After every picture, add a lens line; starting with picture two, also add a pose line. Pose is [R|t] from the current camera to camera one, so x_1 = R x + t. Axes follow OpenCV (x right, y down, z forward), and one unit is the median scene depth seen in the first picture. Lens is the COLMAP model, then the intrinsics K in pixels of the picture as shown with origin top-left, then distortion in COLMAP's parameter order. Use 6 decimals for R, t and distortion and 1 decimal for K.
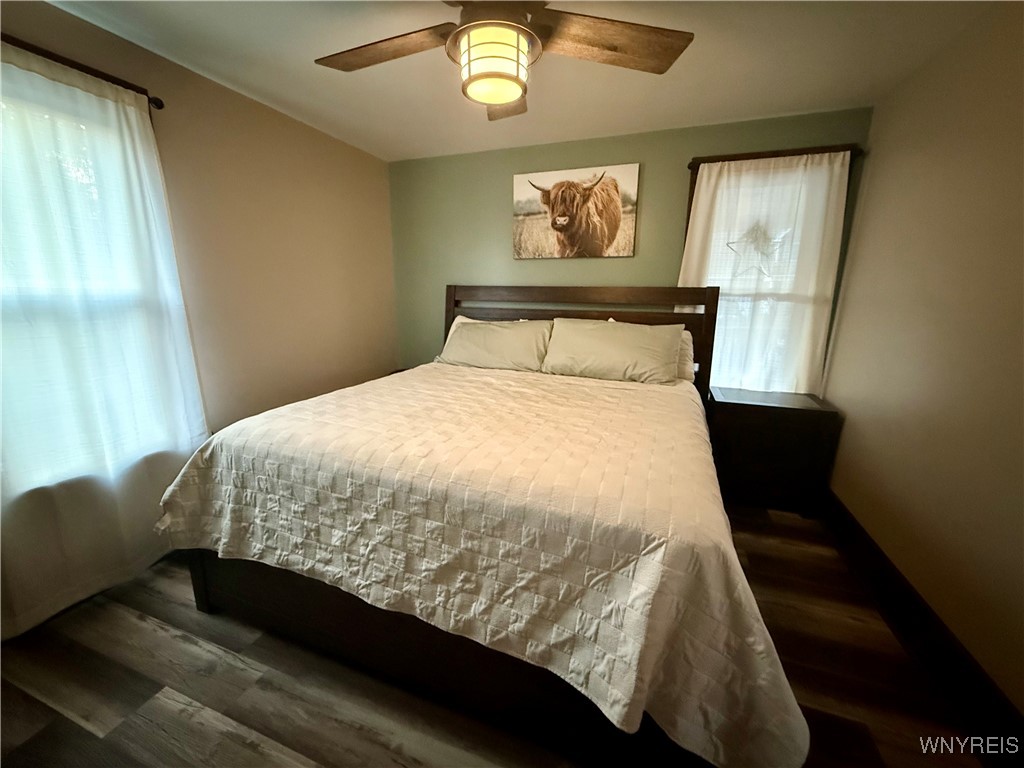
lens RADIAL K [[411.0, 0, 518.5], [0, 411.0, 384.4], [0, 0, 1]] dist [-0.004174, 0.000498]
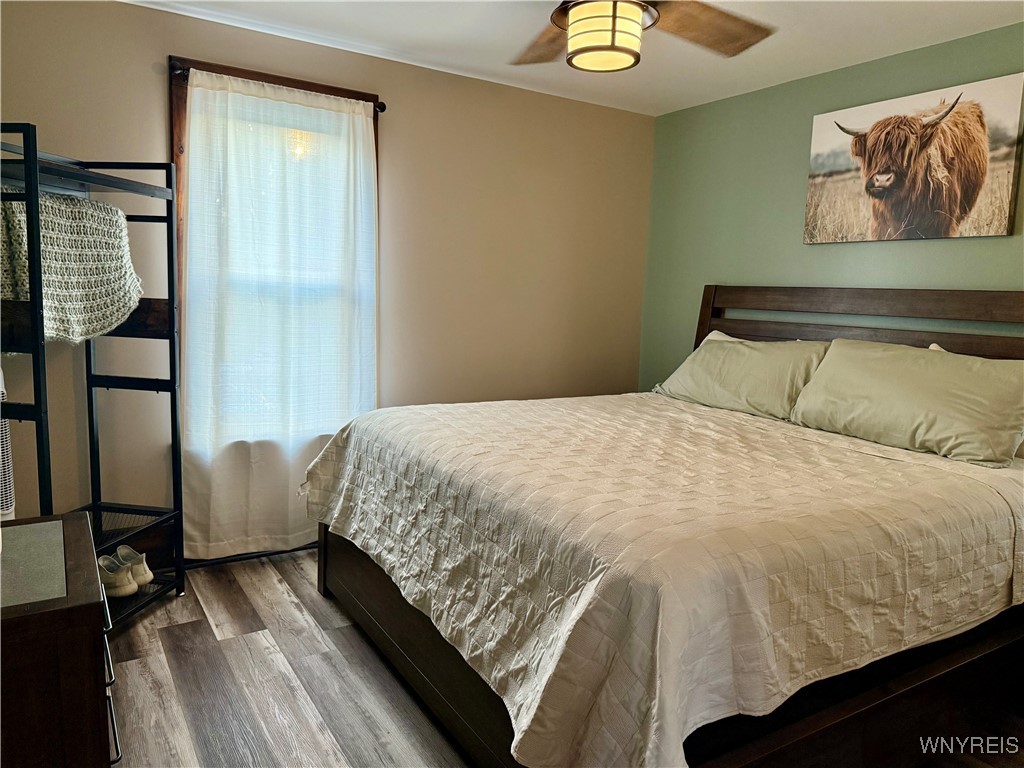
lens RADIAL K [[719.7, 0, 507.7], [0, 719.7, 384.5], [0, 0, 1]] dist [0.032644, -0.035712]
pose [[0.789787, 0.101432, -0.604937, 0.653166], [-0.167444, 0.984426, -0.053548, 0.077764], [0.590084, 0.143585, 0.794471, -0.219849]]
